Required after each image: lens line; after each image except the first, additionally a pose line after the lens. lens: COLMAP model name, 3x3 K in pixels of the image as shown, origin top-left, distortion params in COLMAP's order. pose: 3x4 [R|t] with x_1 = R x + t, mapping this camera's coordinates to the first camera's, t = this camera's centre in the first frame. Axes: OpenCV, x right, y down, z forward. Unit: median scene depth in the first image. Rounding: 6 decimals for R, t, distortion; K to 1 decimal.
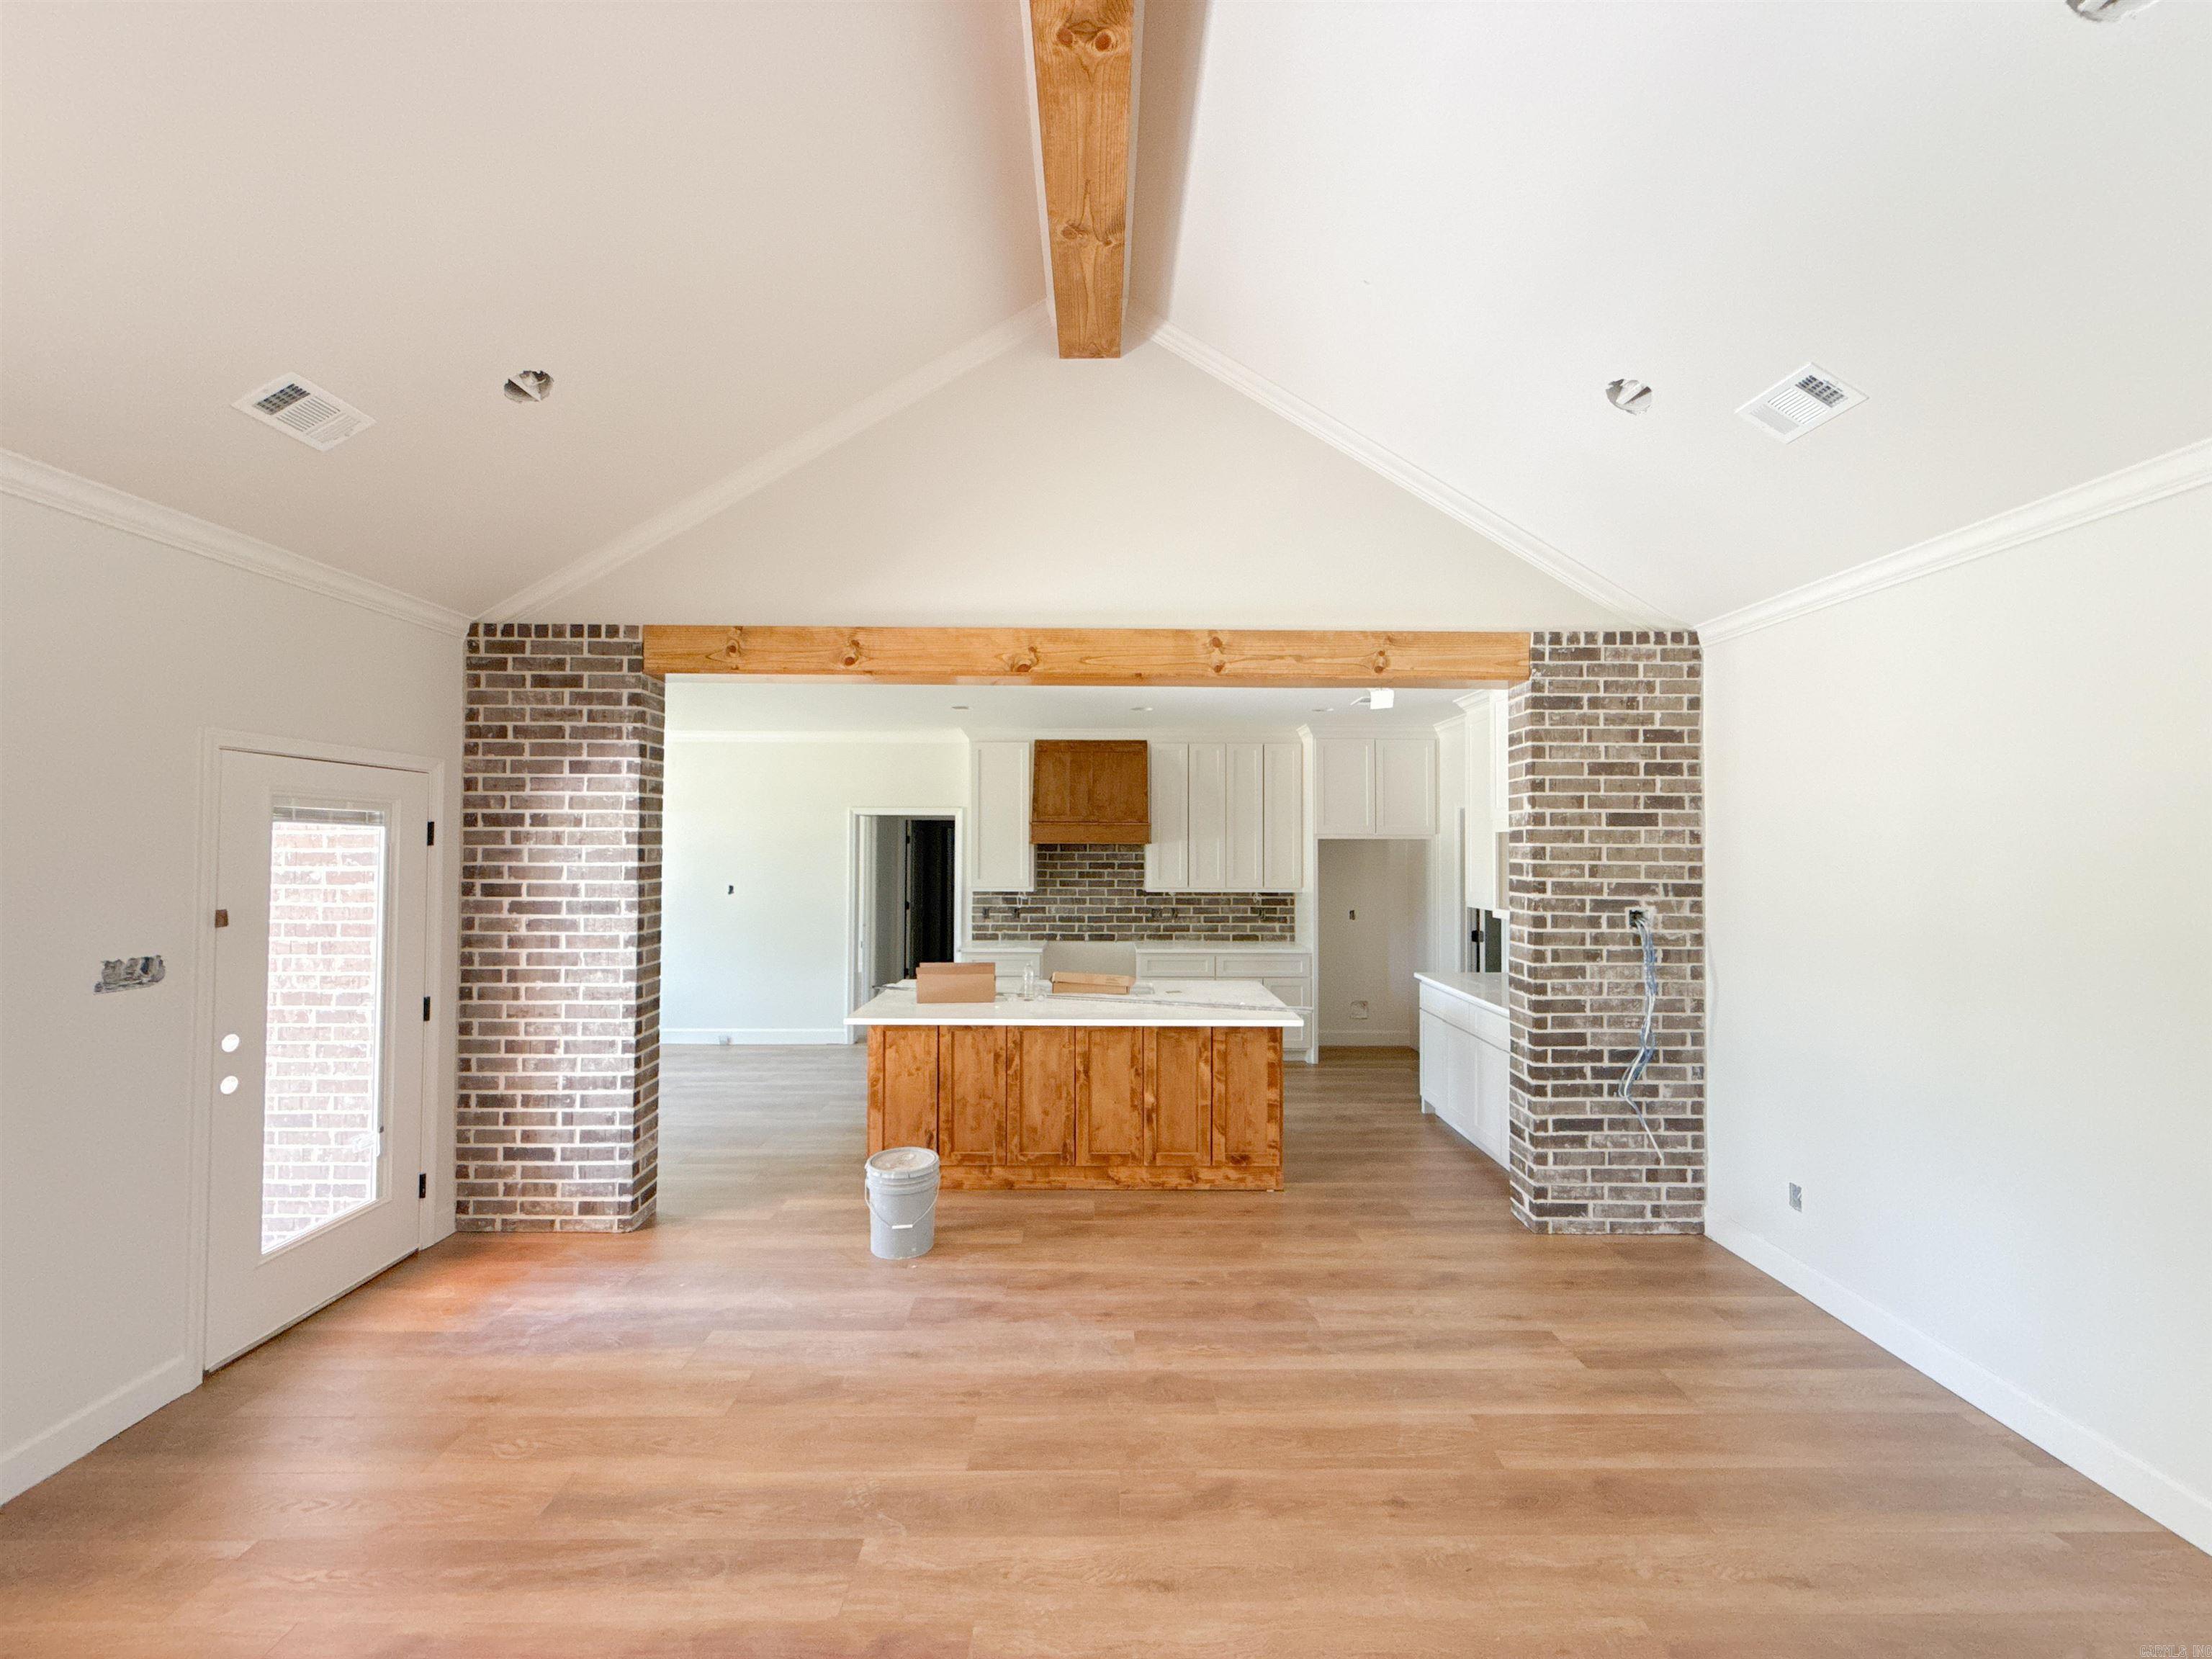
lens RADIAL K [[883.6, 0, 1103.3], [0, 883.6, 827.5], [0, 0, 1]] dist [0.000674, -0.000326]
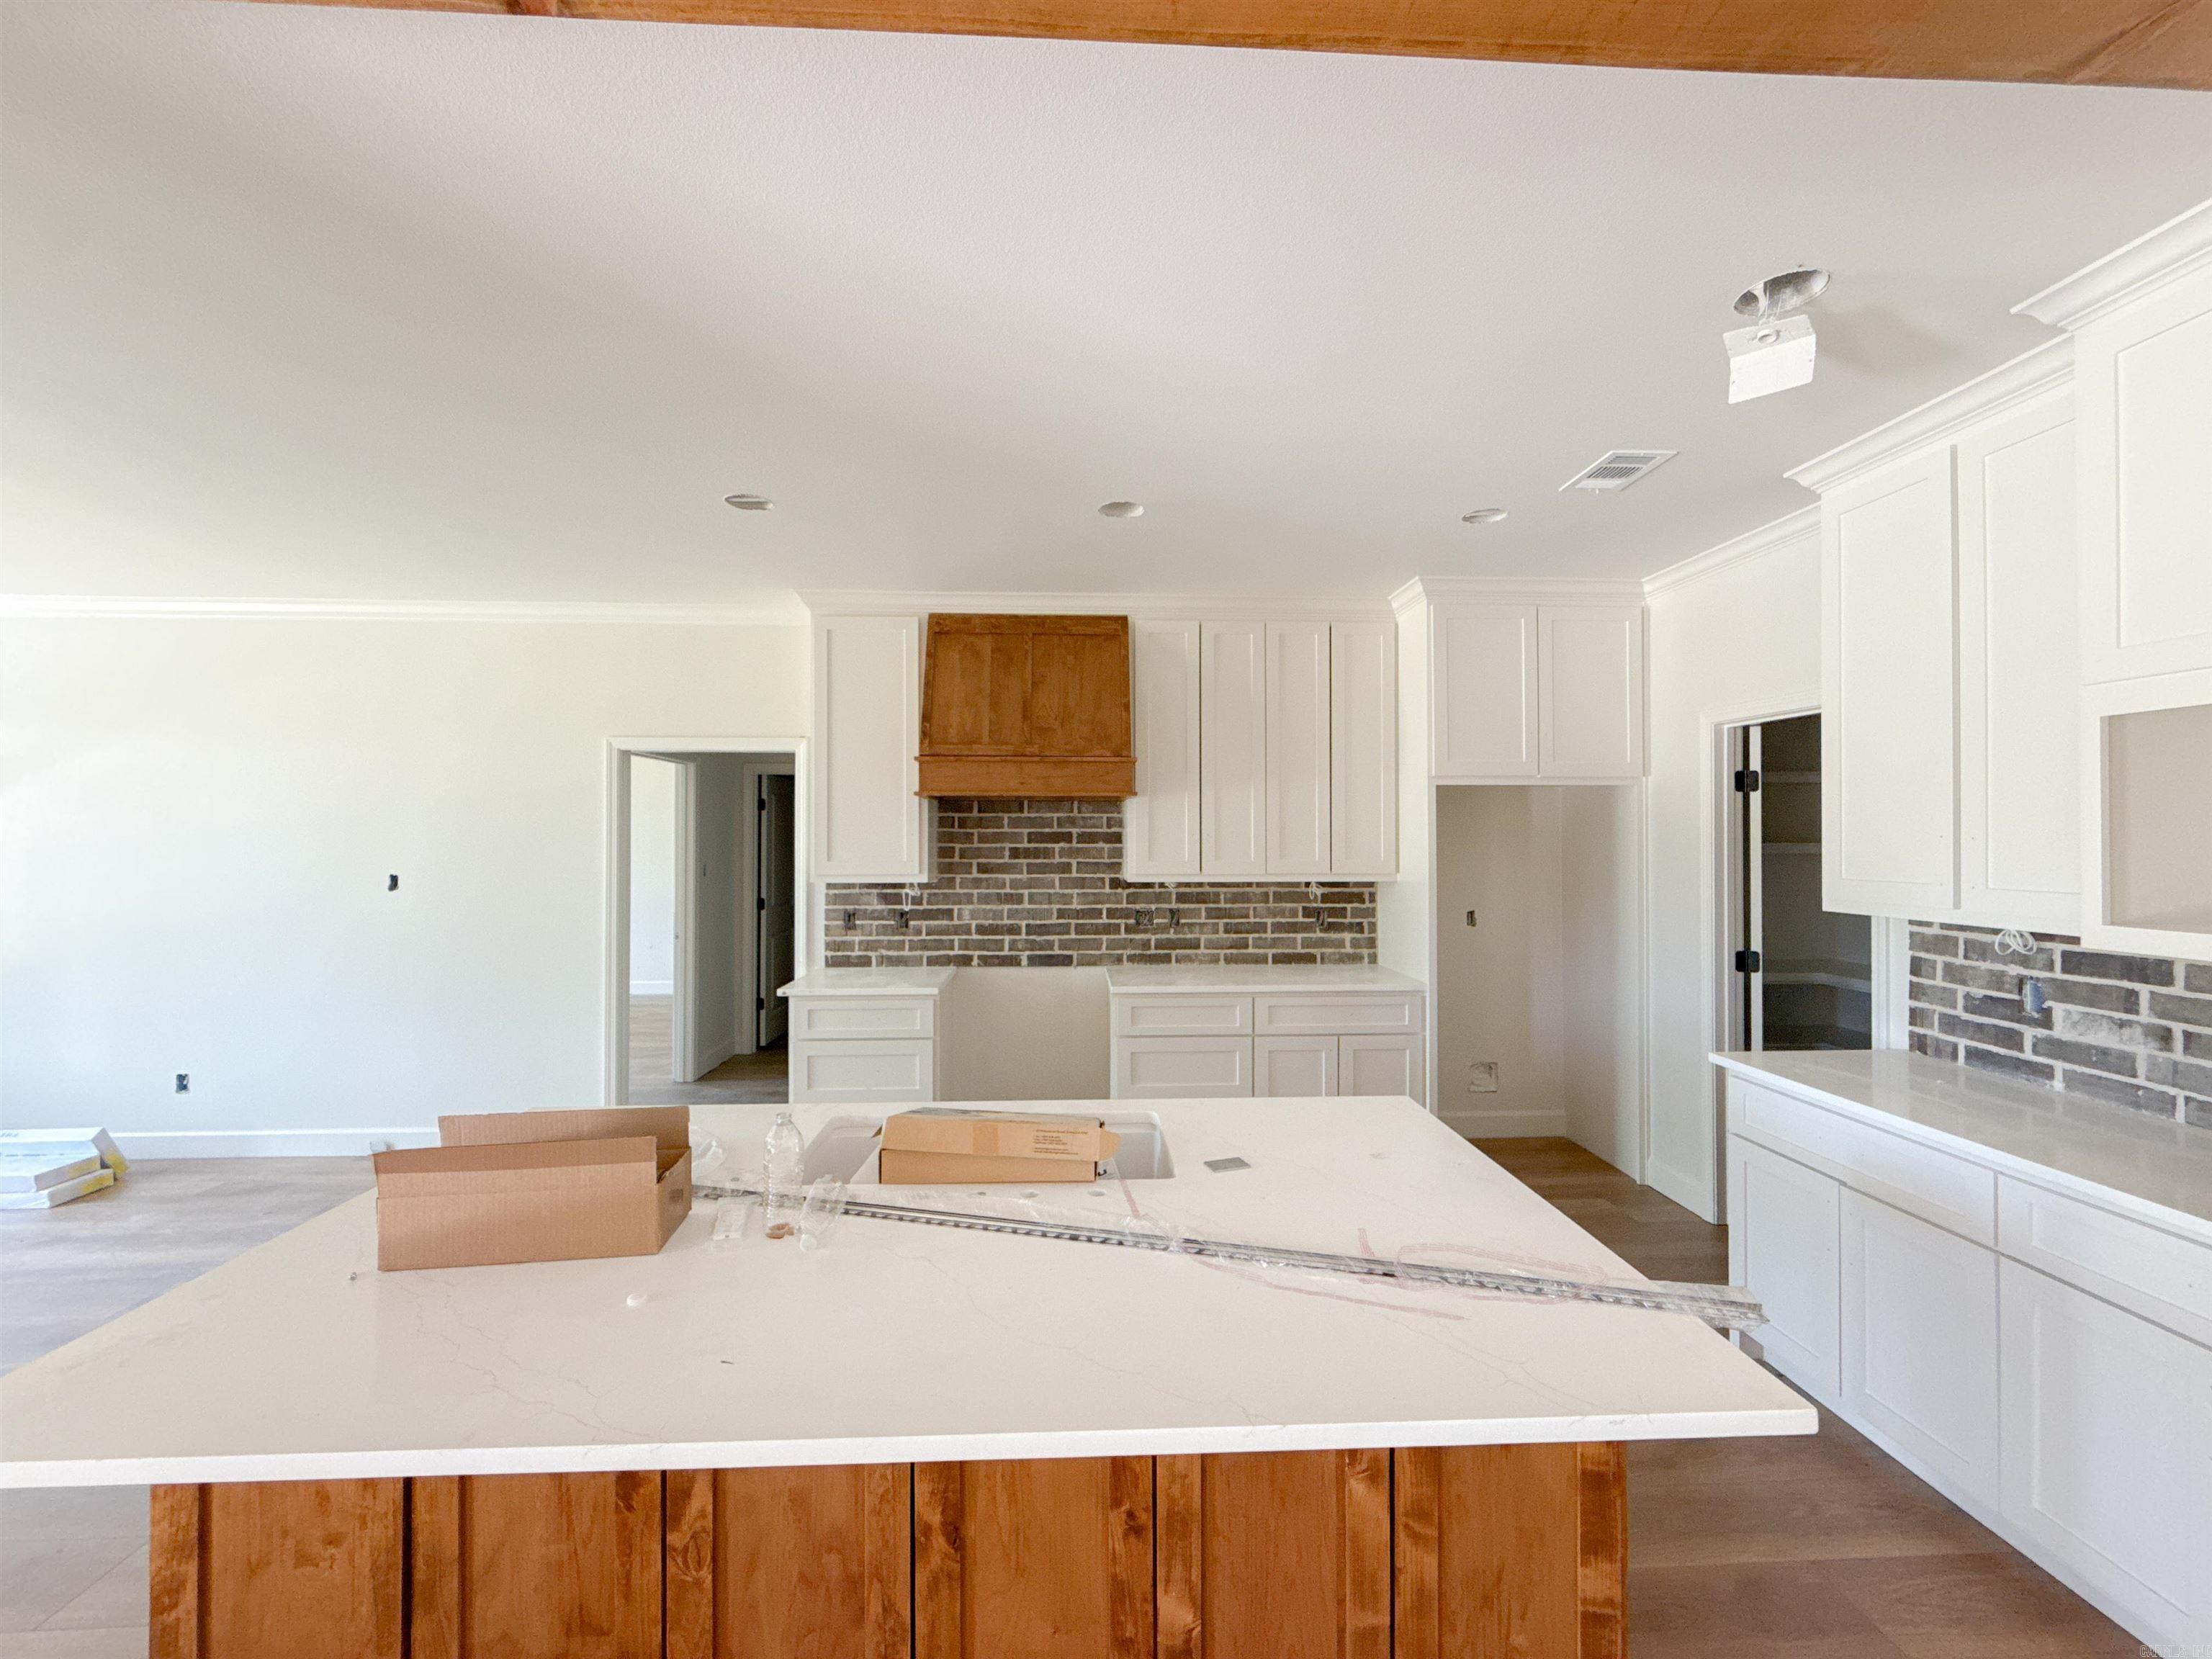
lens RADIAL K [[883.6, 0, 1103.3], [0, 883.6, 827.5], [0, 0, 1]] dist [0.000674, -0.000326]
pose [[0.999209, -0.003827, 0.039583, 0.020159], [0.003268, 0.999894, 0.014178, 0.054537], [-0.039633, -0.014037, 0.999116, 0.796770]]
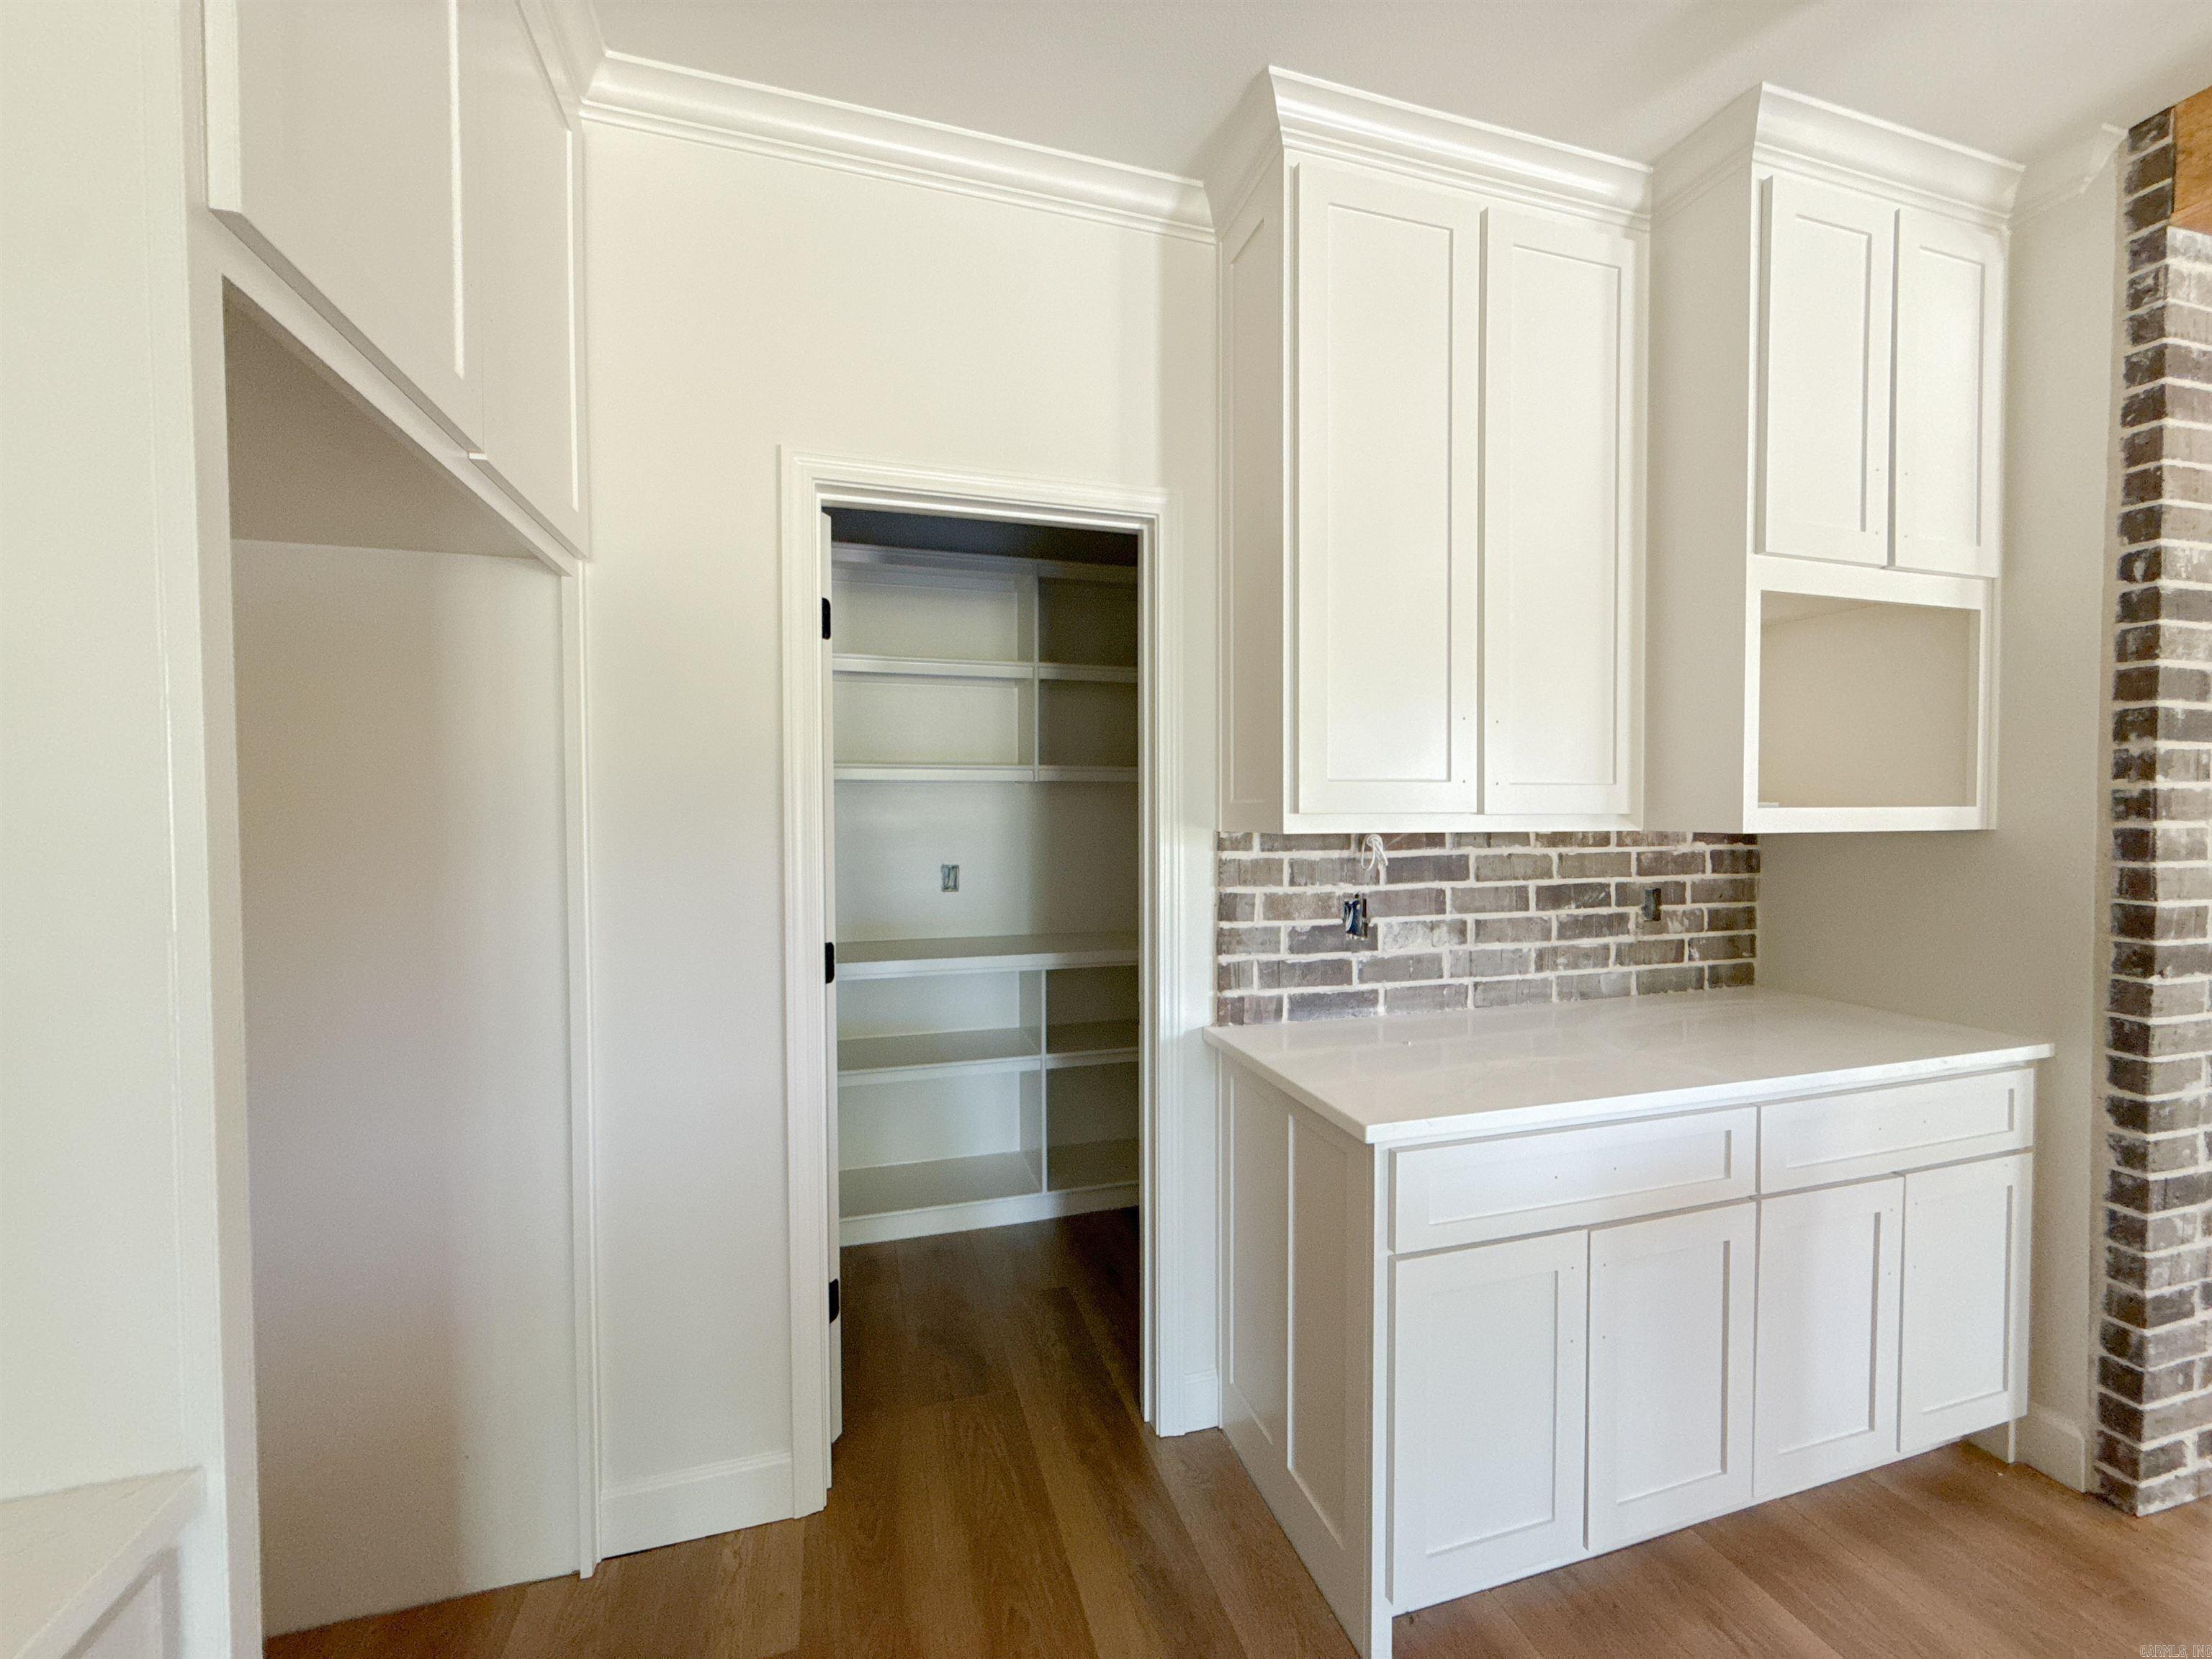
lens RADIAL K [[883.6, 0, 1103.3], [0, 883.6, 827.5], [0, 0, 1]] dist [0.000674, -0.000326]
pose [[-0.279147, -0.025714, 0.959904, 0.218617], [-0.021486, 0.999558, 0.020528, 0.119674], [-0.960008, -0.014894, -0.279576, 1.647845]]
